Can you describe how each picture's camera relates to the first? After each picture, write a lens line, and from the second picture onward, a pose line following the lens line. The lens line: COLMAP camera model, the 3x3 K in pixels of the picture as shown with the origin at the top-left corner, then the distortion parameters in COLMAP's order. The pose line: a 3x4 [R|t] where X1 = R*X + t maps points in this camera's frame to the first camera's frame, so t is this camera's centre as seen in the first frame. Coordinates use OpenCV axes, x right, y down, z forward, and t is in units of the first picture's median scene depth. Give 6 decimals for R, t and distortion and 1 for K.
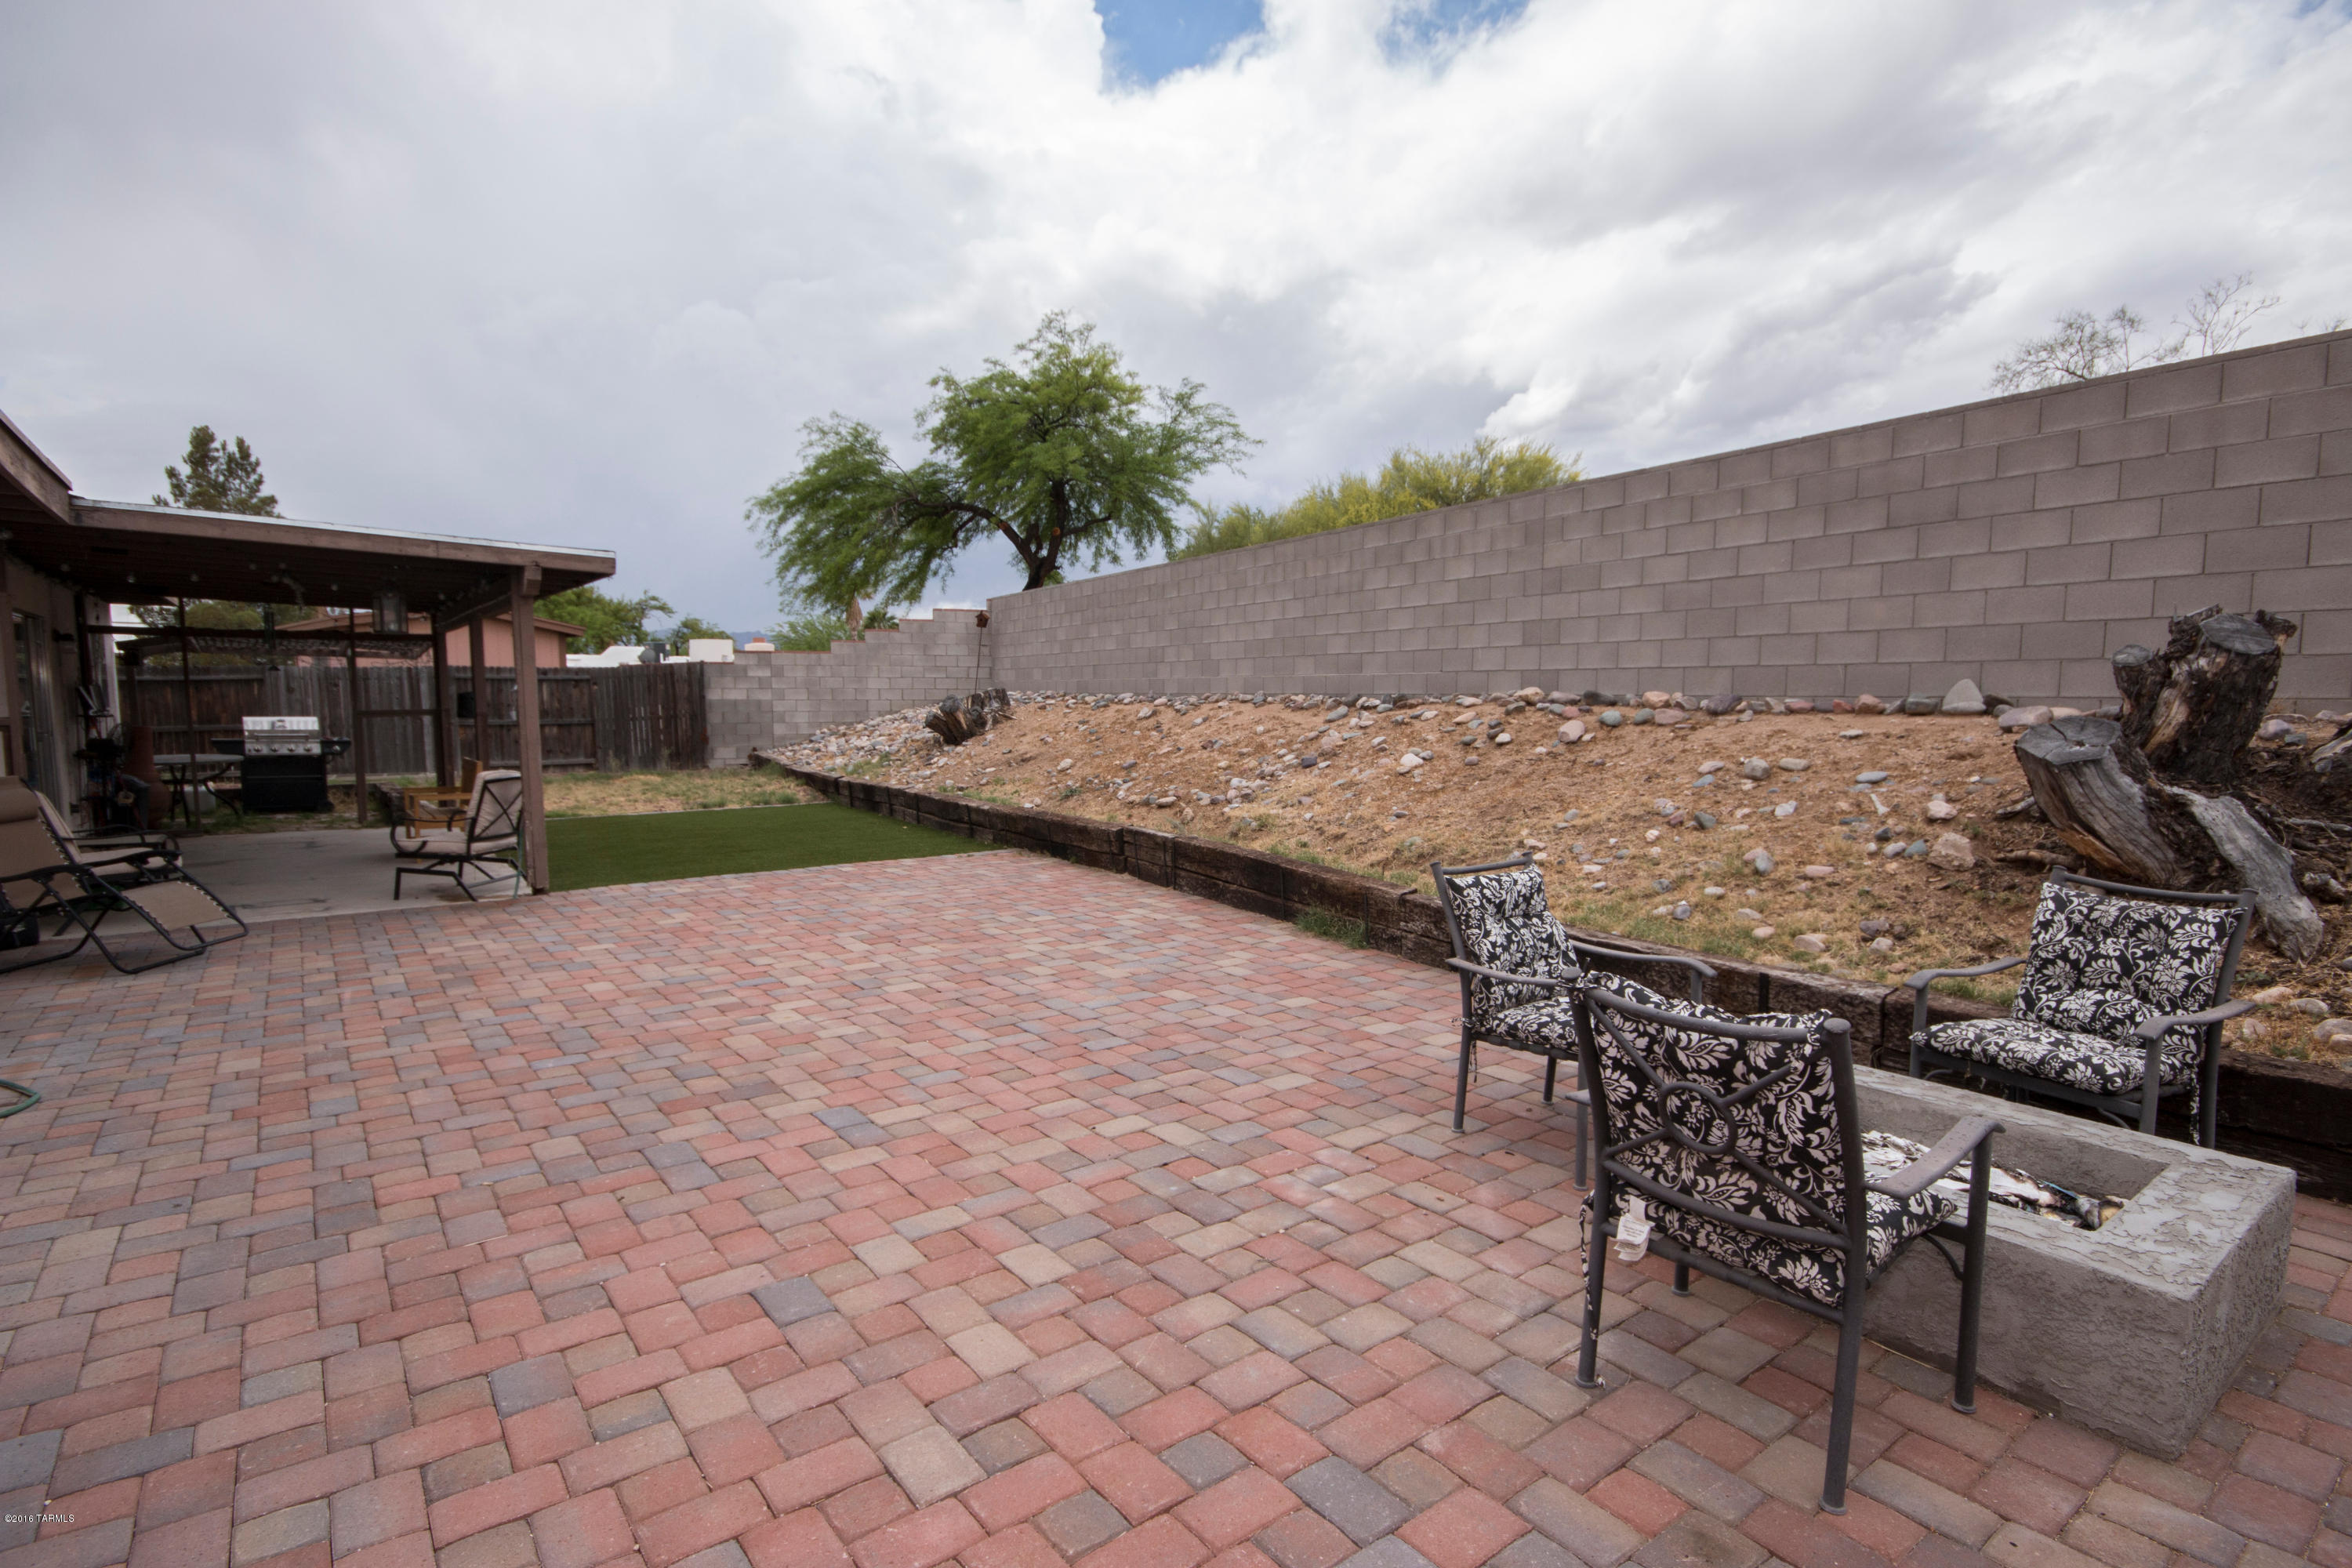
lens RADIAL K [[1164.7, 0, 1176.0], [0, 1164.7, 784.0], [0, 0, 1]] dist [0.002305, 0.000818]
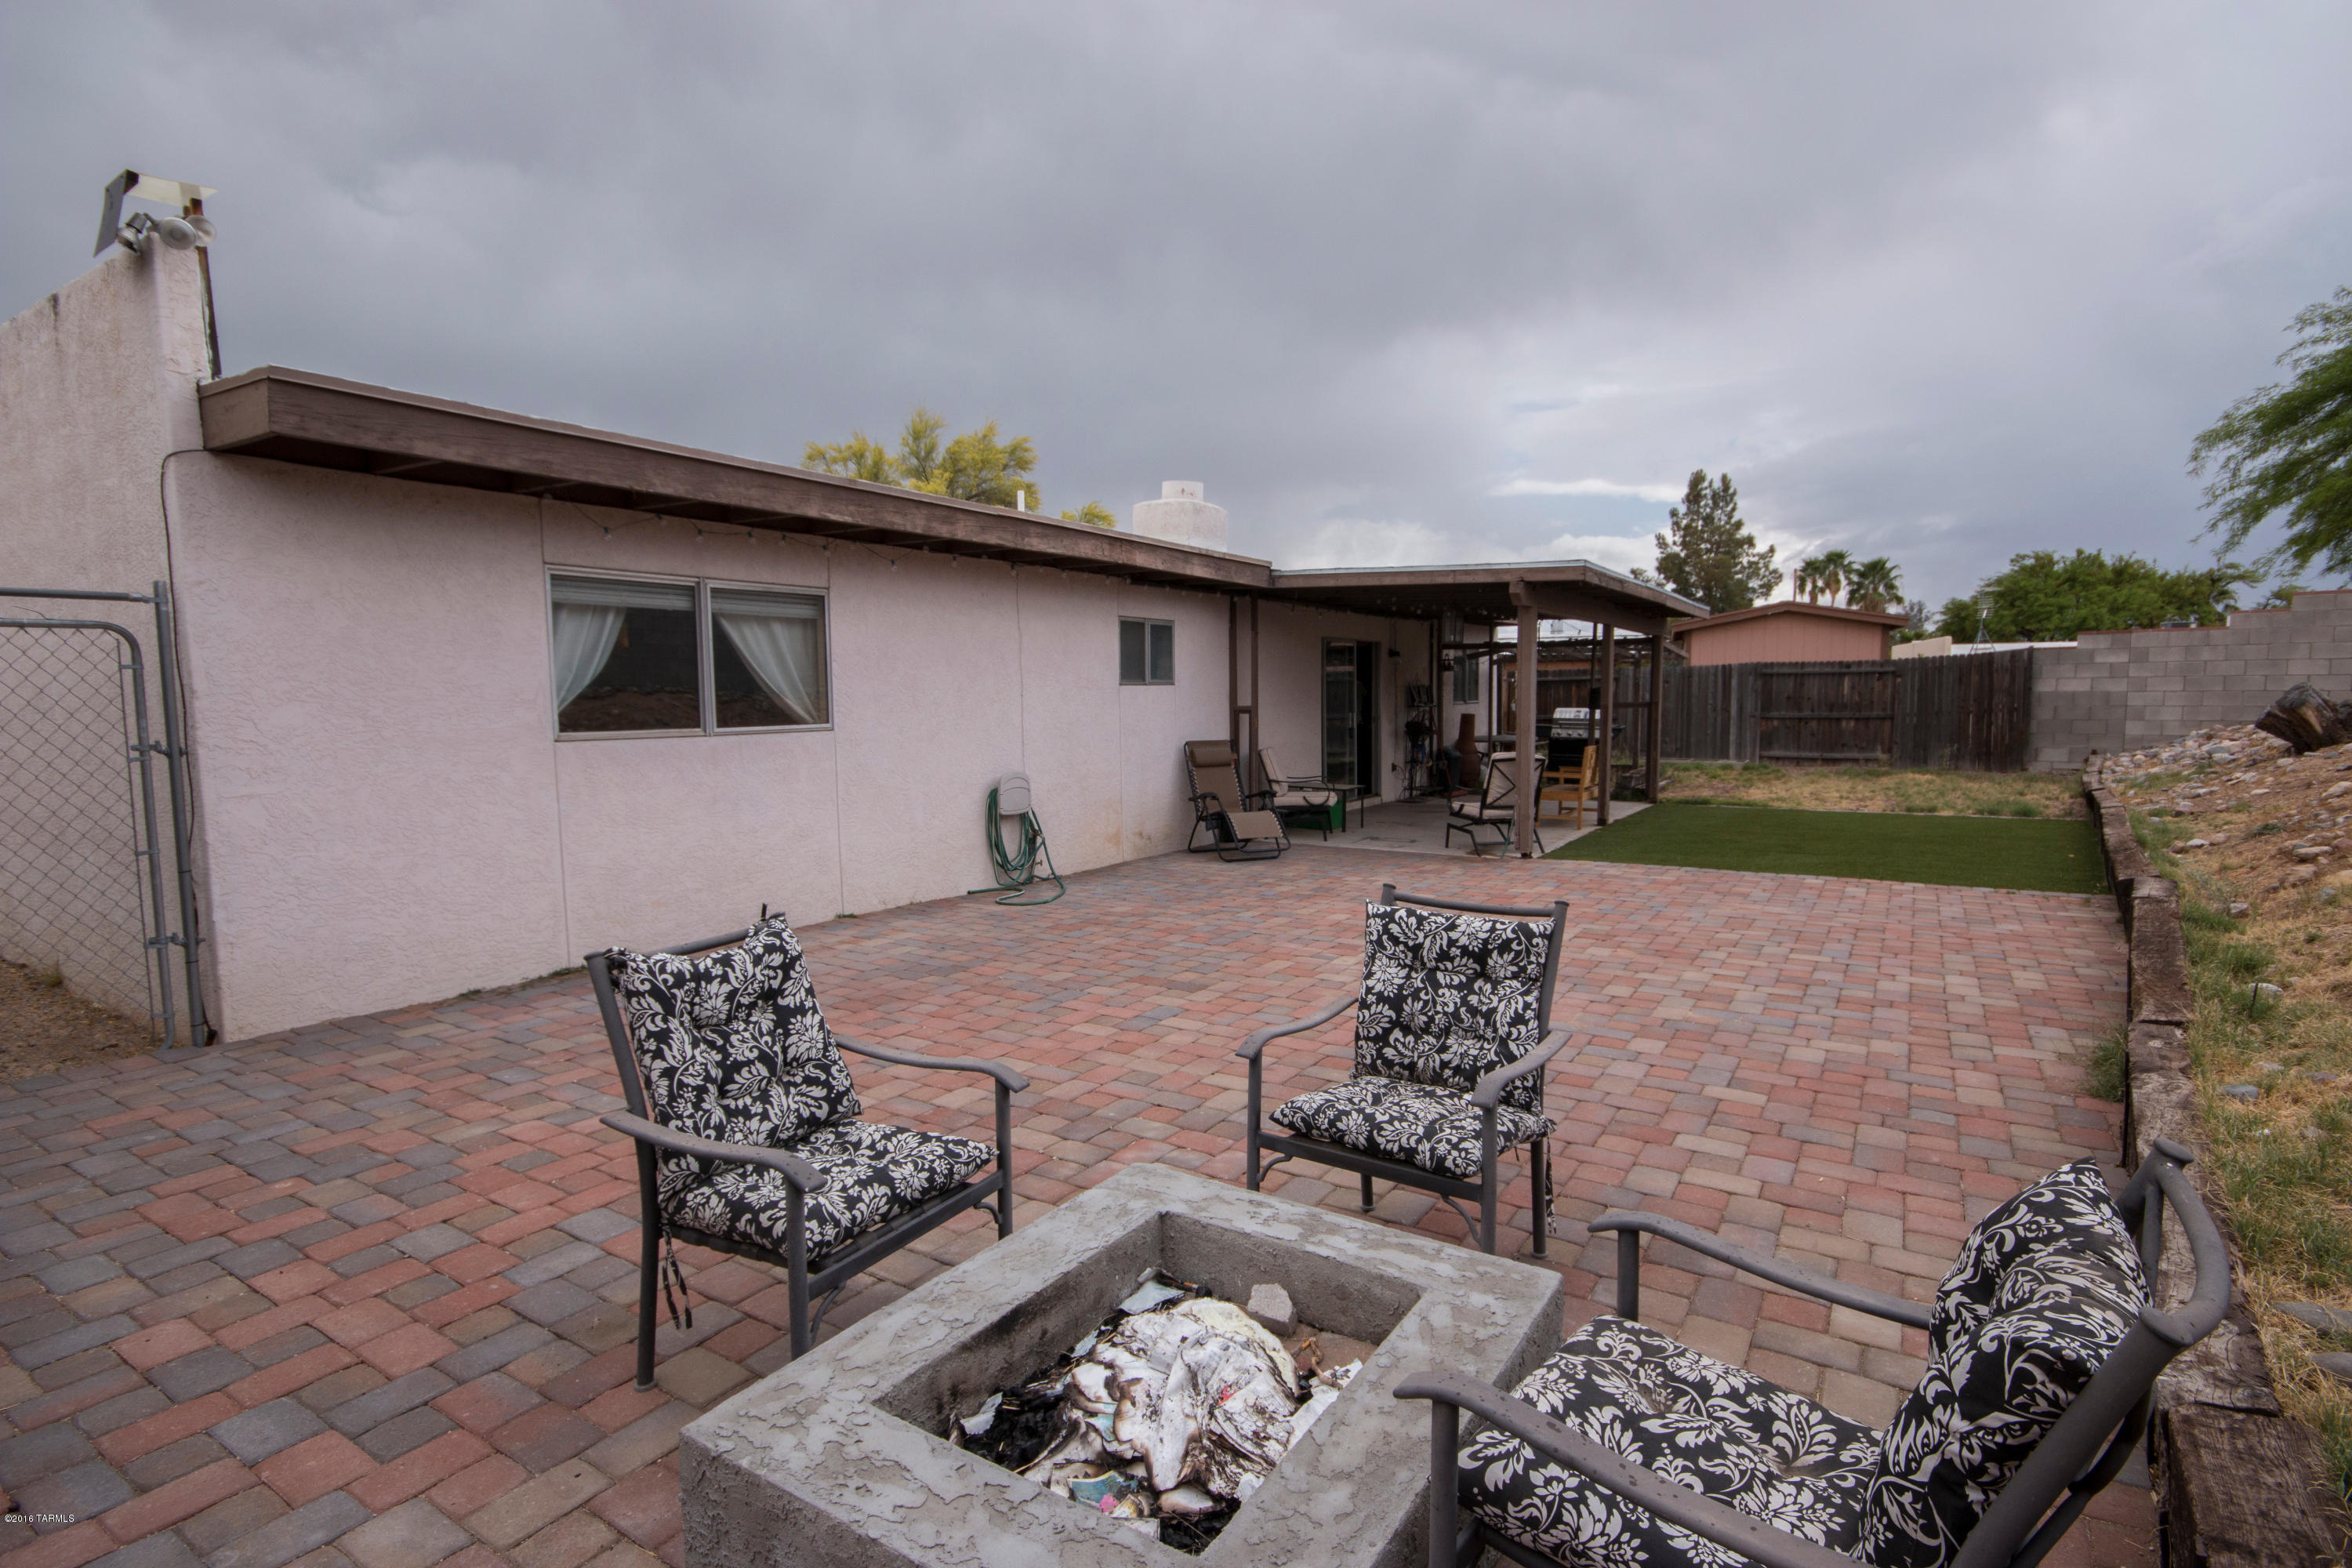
lens RADIAL K [[1164.7, 0, 1176.0], [0, 1164.7, 784.0], [0, 0, 1]] dist [0.002305, 0.000818]
pose [[0.334352, 0.067117, -0.940055, 0.225874], [-0.062489, 0.996845, 0.048946, -0.008365], [0.940374, 0.042378, 0.337491, 0.136921]]
